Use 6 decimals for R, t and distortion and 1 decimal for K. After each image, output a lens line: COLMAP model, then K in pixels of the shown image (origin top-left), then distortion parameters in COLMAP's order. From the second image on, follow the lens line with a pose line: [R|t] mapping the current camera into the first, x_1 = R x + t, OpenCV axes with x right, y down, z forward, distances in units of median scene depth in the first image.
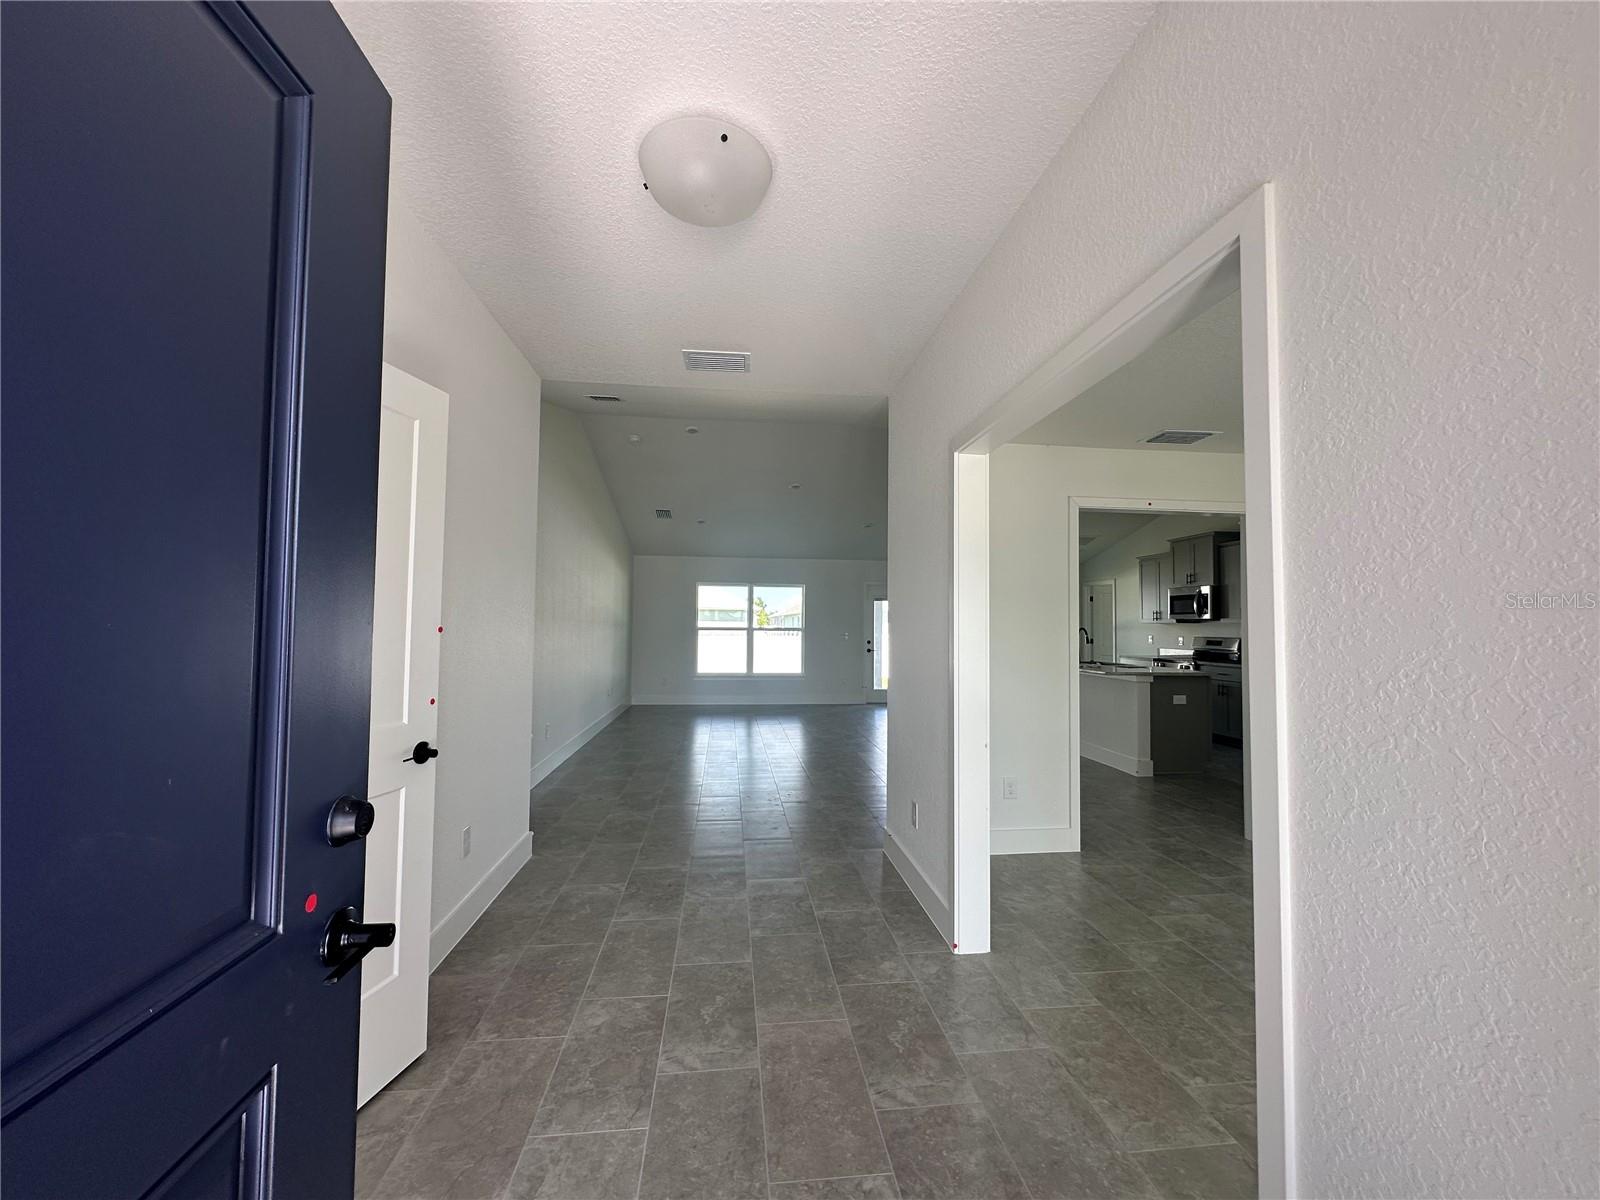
lens RADIAL K [[636.3, 0, 795.7], [0, 636.3, 599.3], [0, 0, 1]] dist [-0.002063, -0.000165]
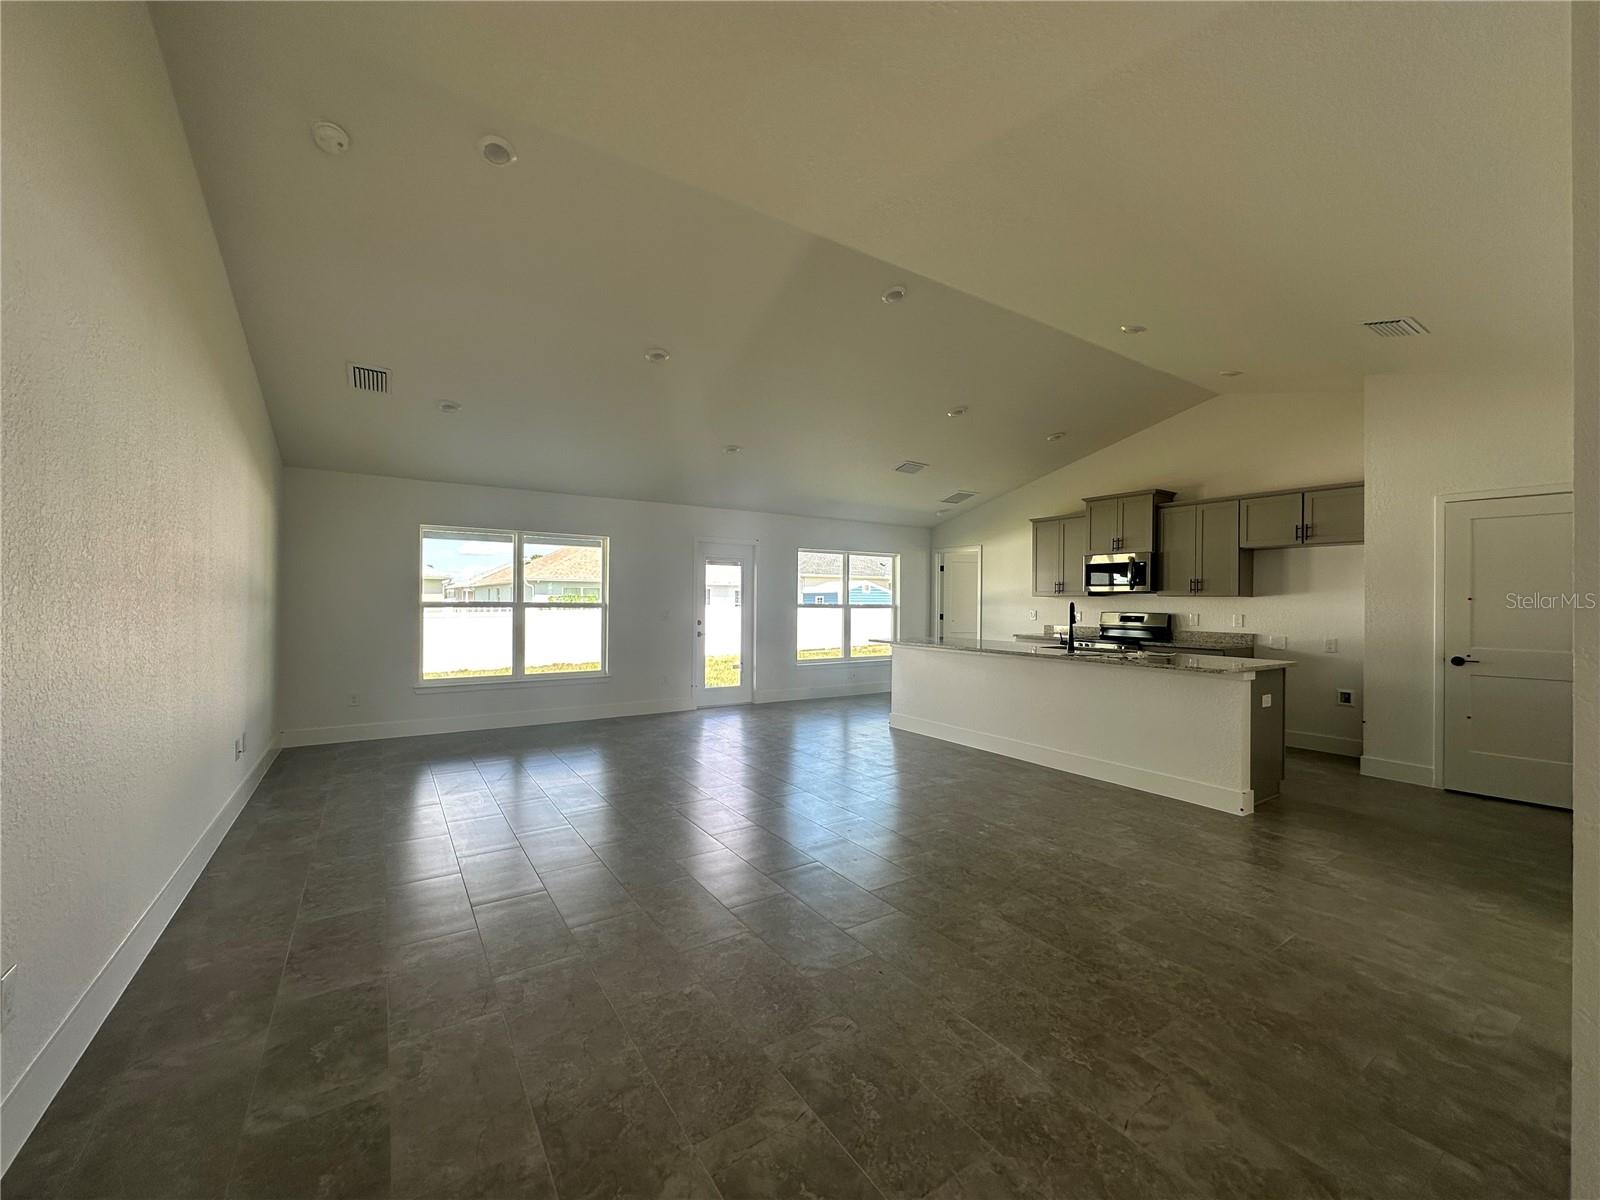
lens RADIAL K [[636.3, 0, 804.2], [0, 636.3, 598.3], [0, 0, 1]] dist [-0.002063, -0.000165]
pose [[0.894142, 0.000521, 0.447784, -0.116608], [-0.017504, 0.999276, 0.033790, 0.015988], [-0.447442, -0.038051, 0.893503, 0.361231]]
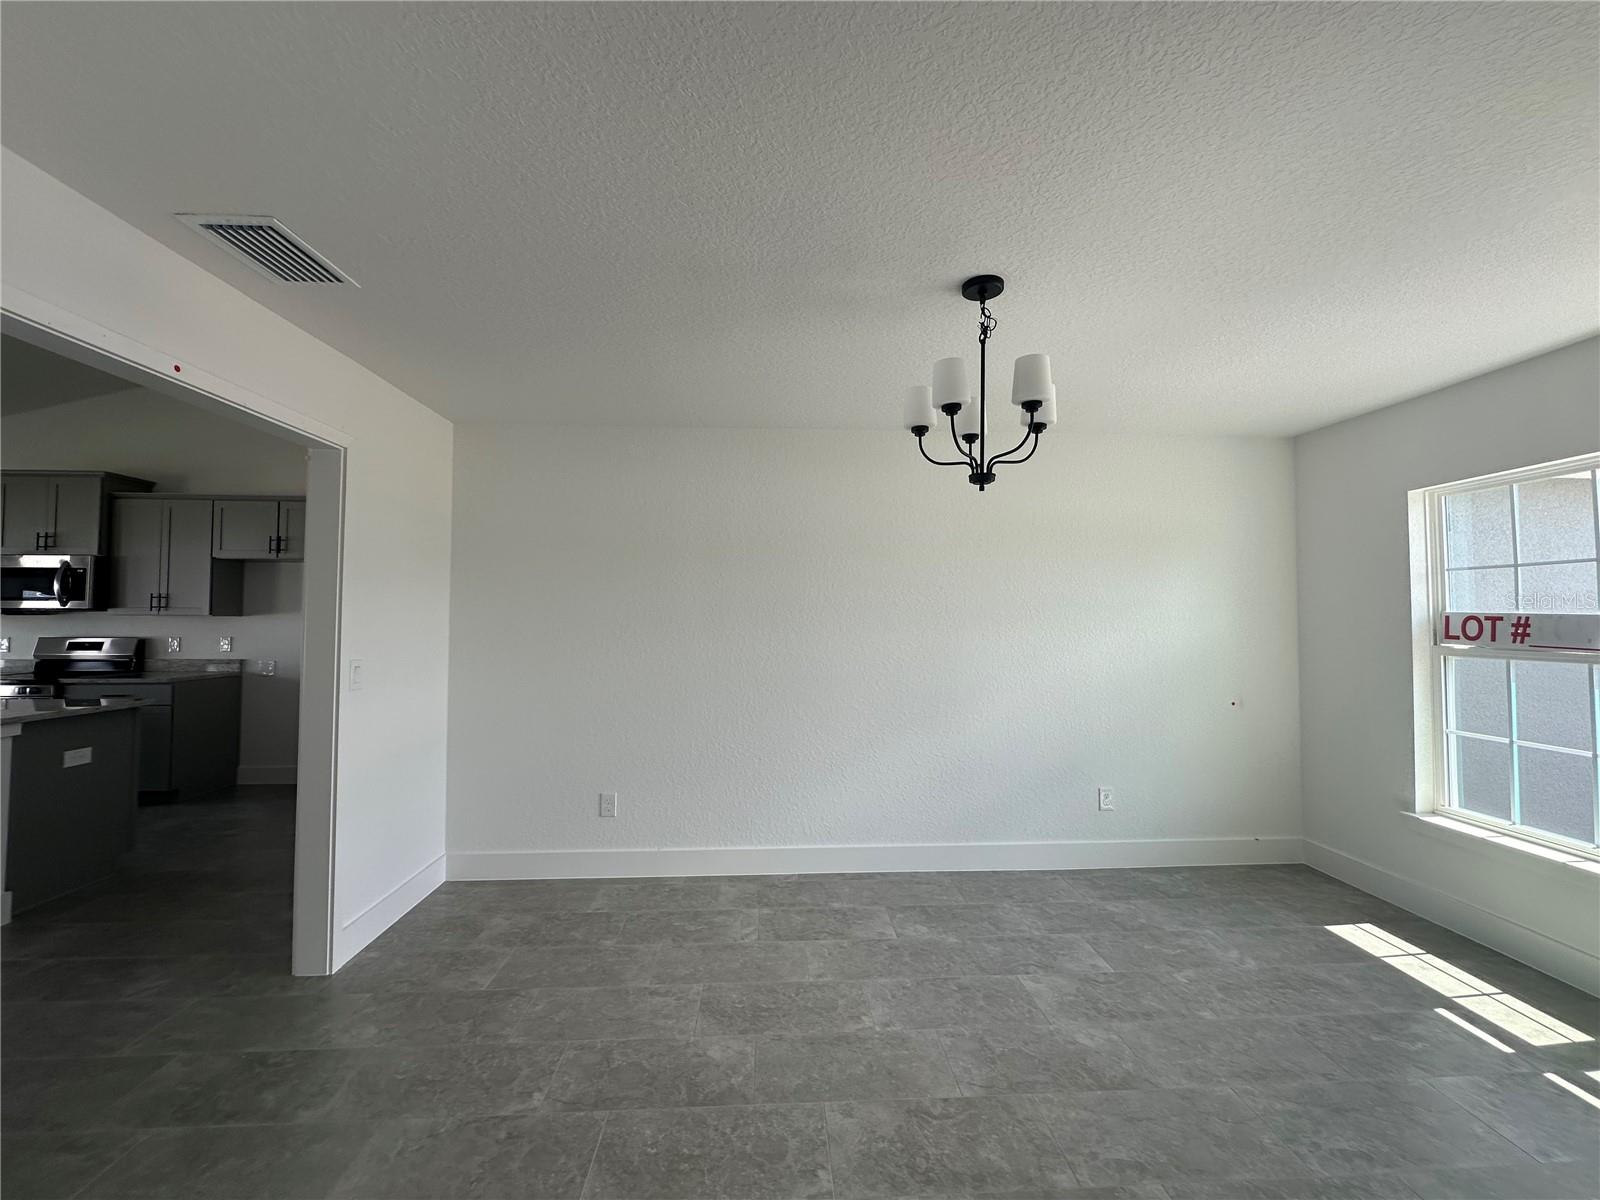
lens RADIAL K [[636.3, 0, 808.3], [0, 636.3, 585.8], [0, 0, 1]] dist [-0.002063, -0.000165]
pose [[0.043096, 0.043856, 0.998108, 0.049843], [-0.037627, 0.998399, -0.042244, 0.006603], [-0.998362, -0.035735, 0.044677, 0.216627]]
